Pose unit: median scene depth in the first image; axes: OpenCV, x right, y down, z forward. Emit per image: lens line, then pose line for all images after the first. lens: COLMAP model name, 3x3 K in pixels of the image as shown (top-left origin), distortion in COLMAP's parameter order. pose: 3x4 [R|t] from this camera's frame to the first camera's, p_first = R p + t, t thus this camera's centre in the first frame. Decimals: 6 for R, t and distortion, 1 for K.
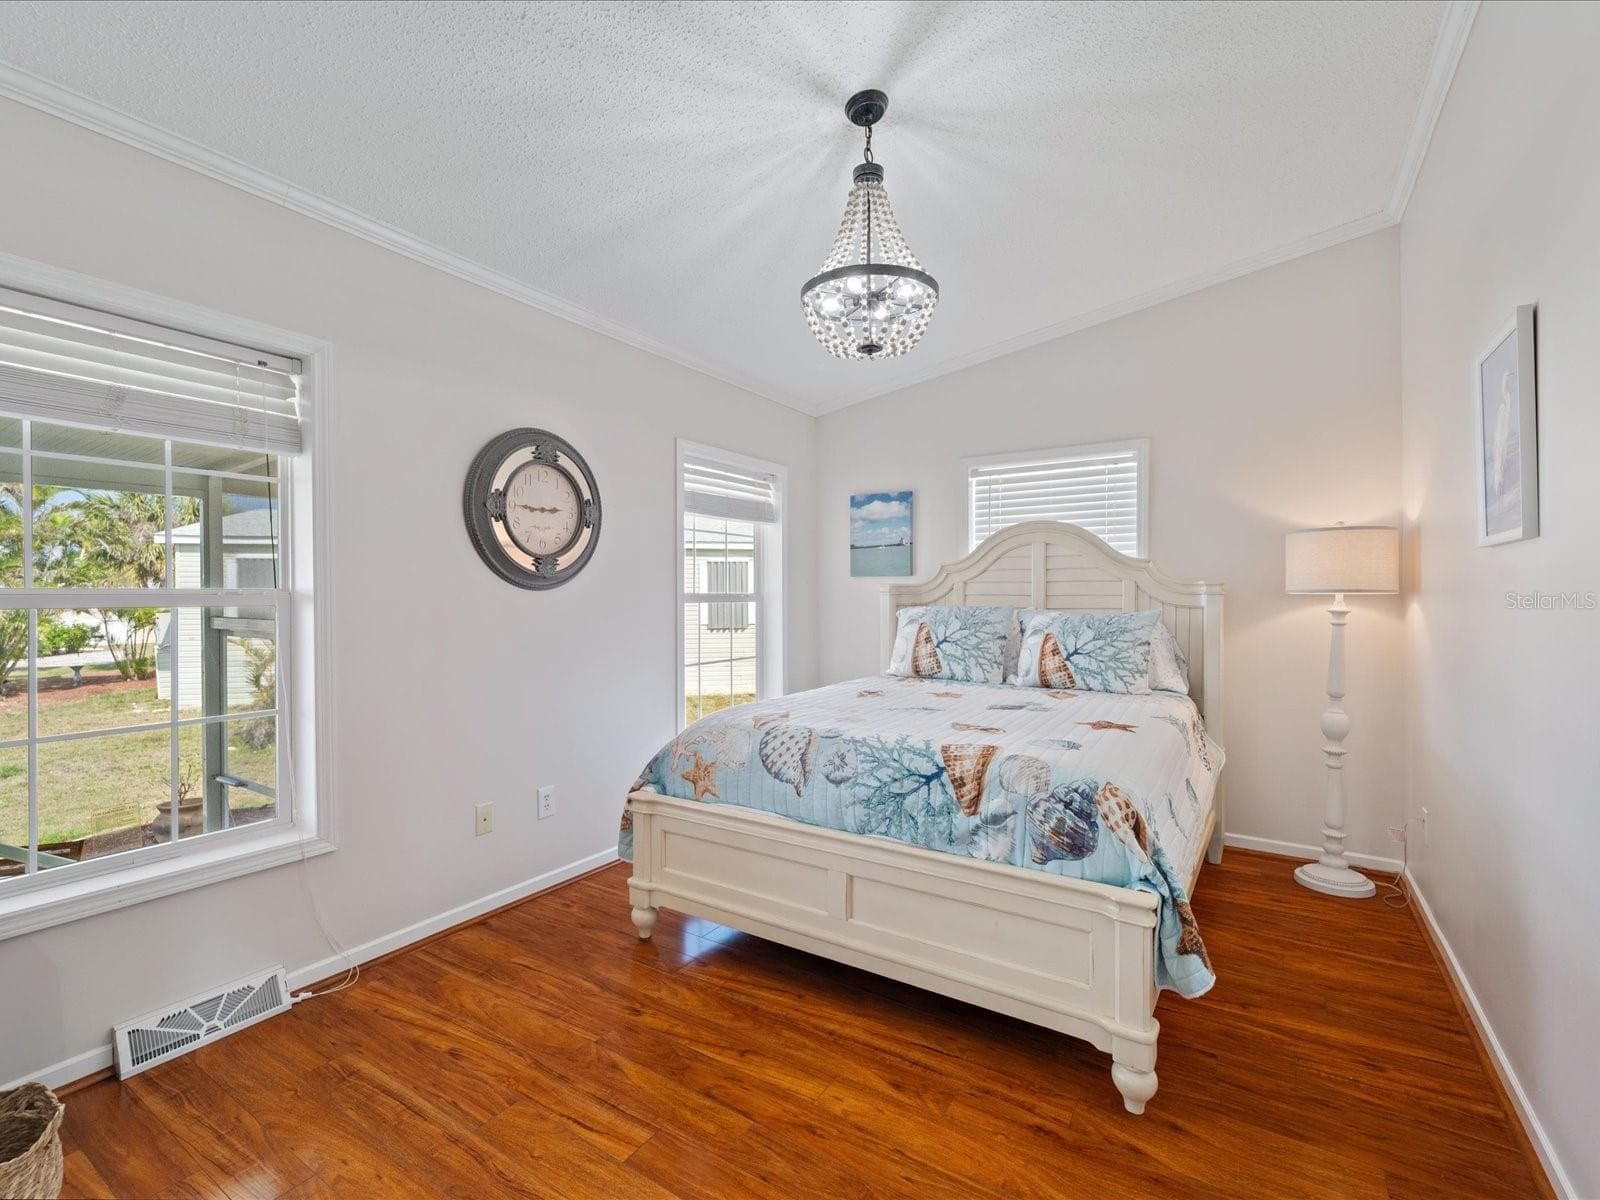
lens RADIAL K [[722.5, 0, 792.7], [0, 722.5, 605.5], [0, 0, 1]] dist [0.003820, -0.000499]
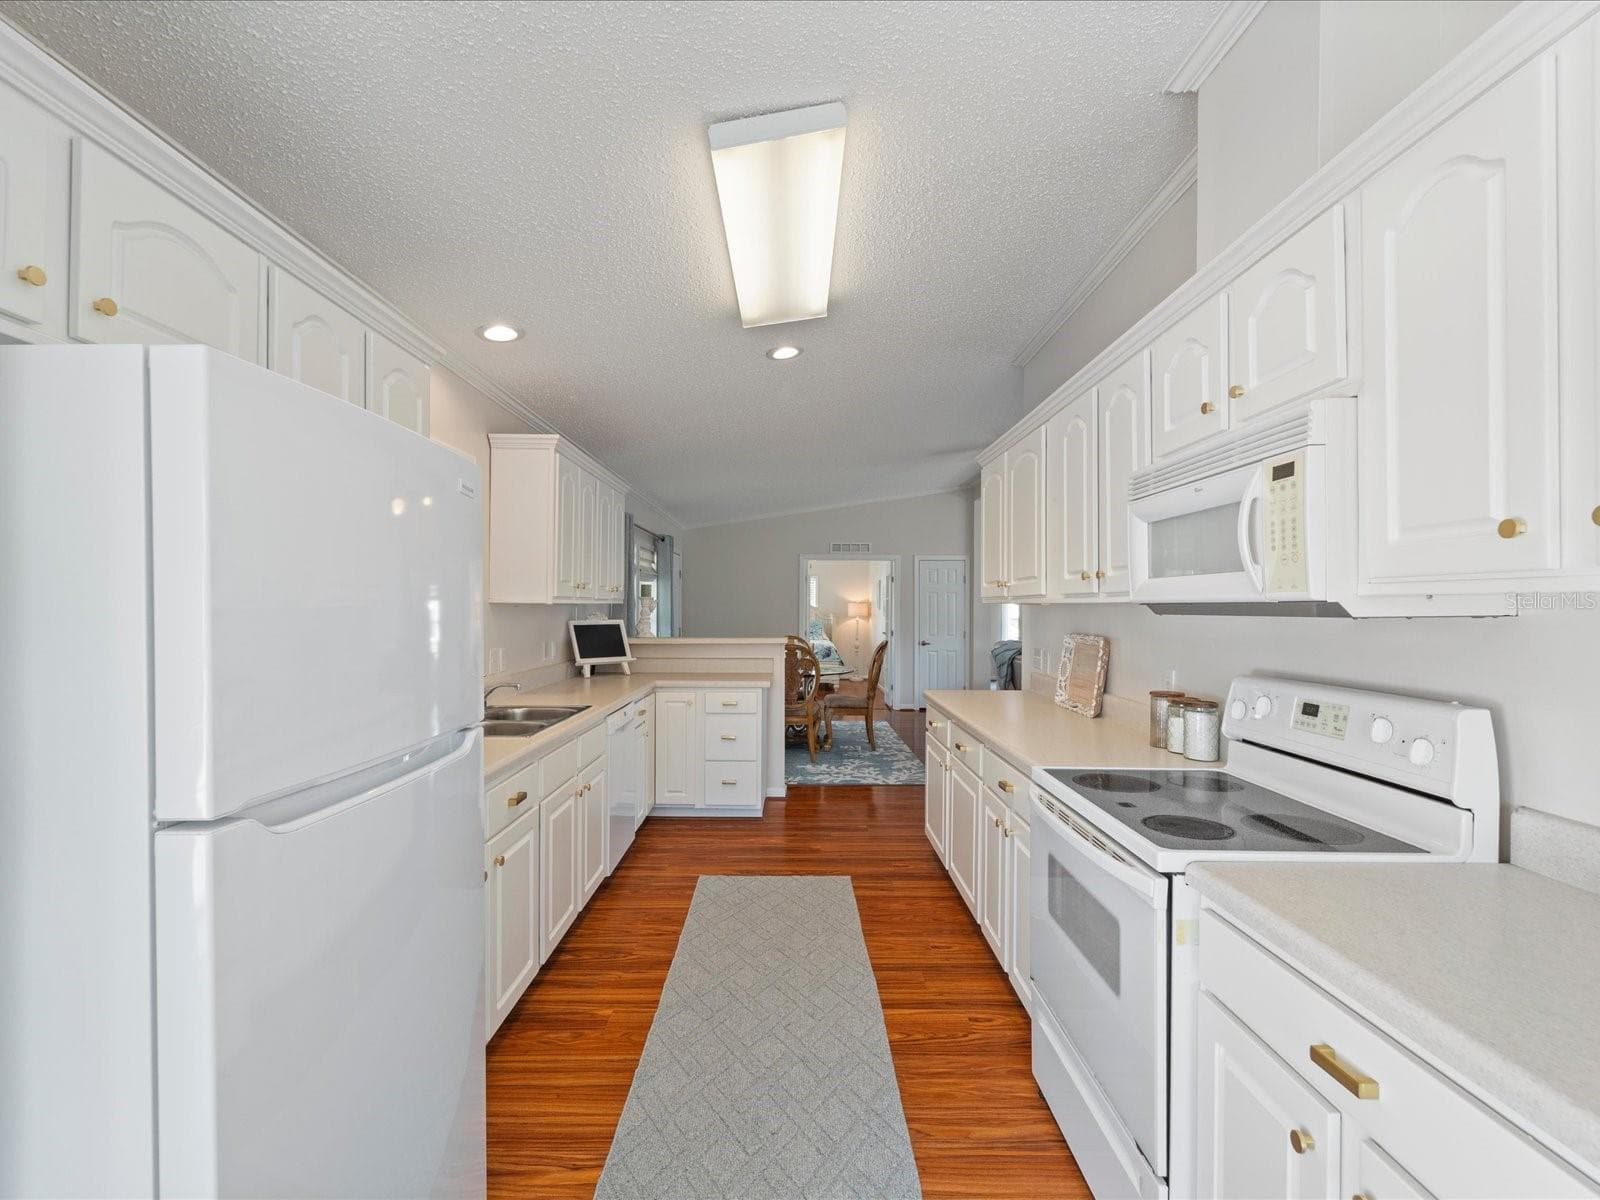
lens RADIAL K [[722.5, 0, 792.7], [0, 722.5, 605.5], [0, 0, 1]] dist [0.003820, -0.000499]
pose [[0.826945, 0.038233, 0.560981, -2.207120], [-0.033955, 0.999260, -0.018051, 0.008843], [-0.561256, -0.004120, 0.827632, -2.615832]]
